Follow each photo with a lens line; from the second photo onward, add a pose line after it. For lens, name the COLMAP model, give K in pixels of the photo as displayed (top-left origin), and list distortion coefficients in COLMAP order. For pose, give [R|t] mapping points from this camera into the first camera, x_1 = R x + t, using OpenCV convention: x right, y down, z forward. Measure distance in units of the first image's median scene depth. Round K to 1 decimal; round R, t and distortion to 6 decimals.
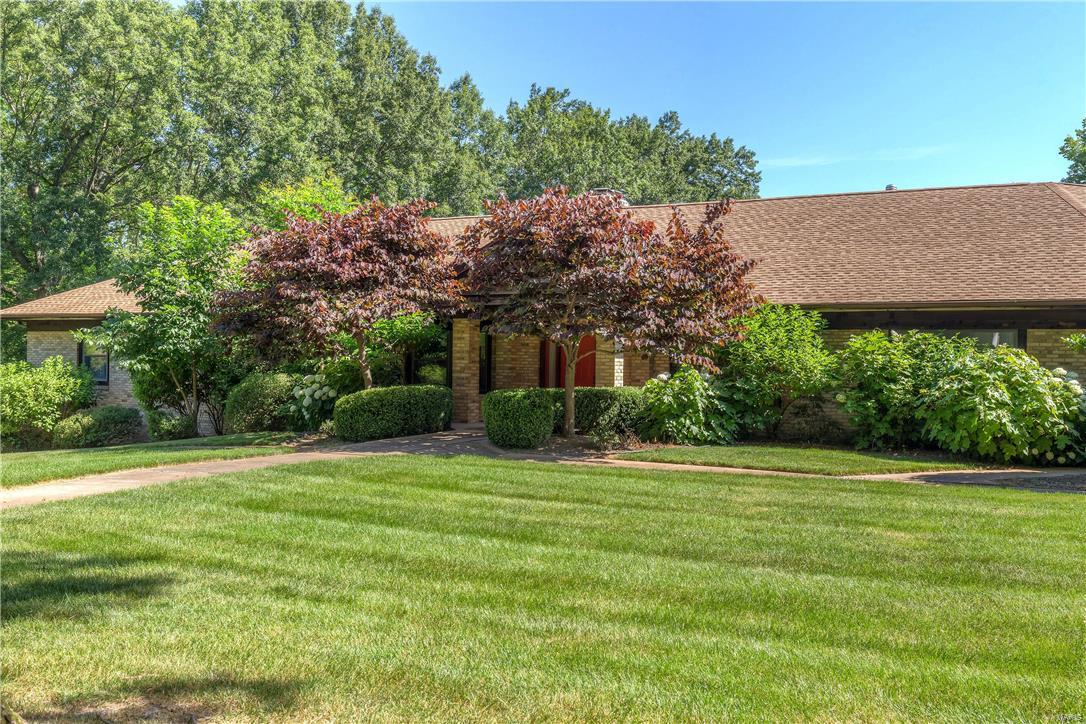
lens RADIAL K [[1034.9, 0, 544.2], [0, 1034.9, 358.4], [0, 0, 1]] dist [-0.003325, 0.000000]
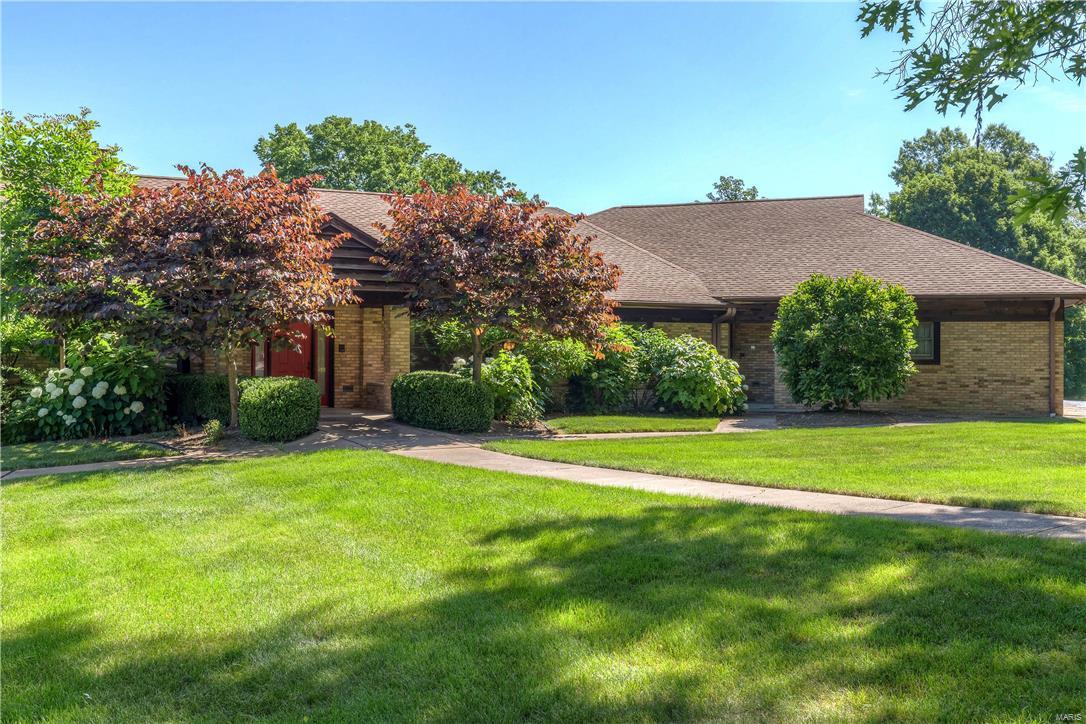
lens RADIAL K [[1034.9, 0, 547.1], [0, 1034.9, 358.1], [0, 0, 1]] dist [-0.003325, 0.000000]
pose [[0.586519, -0.018916, 0.809715, -0.646716], [-0.003303, 0.999663, 0.025746, -0.012920], [-0.809929, -0.017775, 0.586258, 0.249076]]
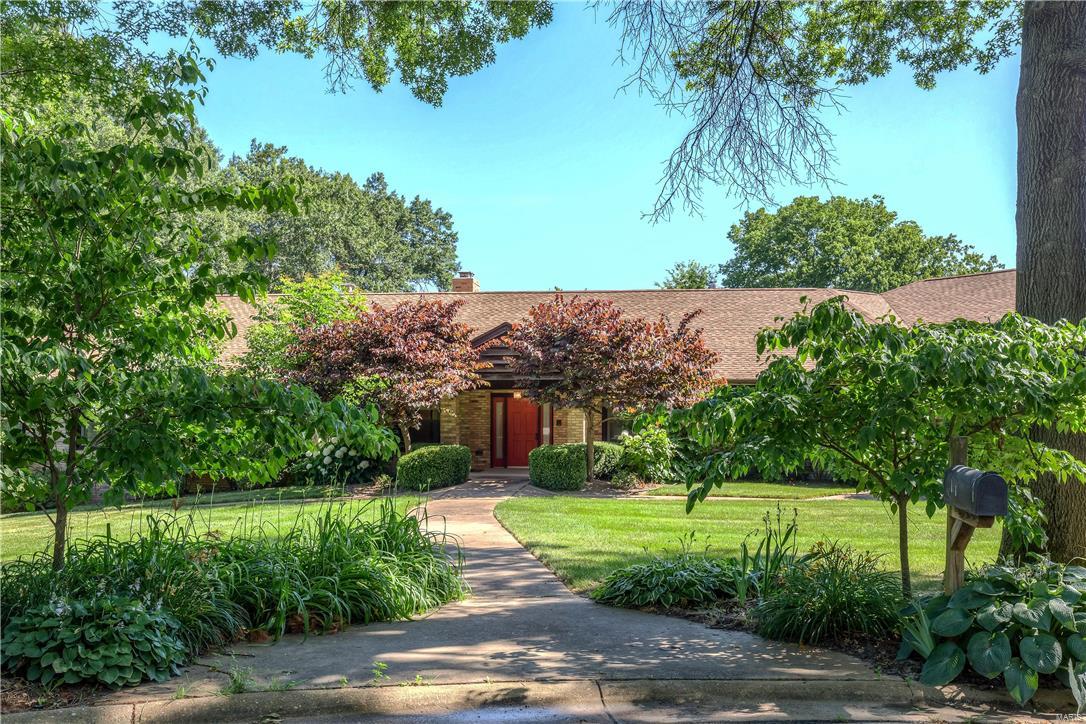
lens RADIAL K [[1034.9, 0, 543.9], [0, 1034.9, 366.3], [0, 0, 1]] dist [-0.003325, 0.000000]
pose [[0.934450, 0.001605, 0.356090, -0.414742], [0.009704, 0.999504, -0.029970, -0.027745], [-0.355961, 0.031461, 0.933971, -0.201008]]
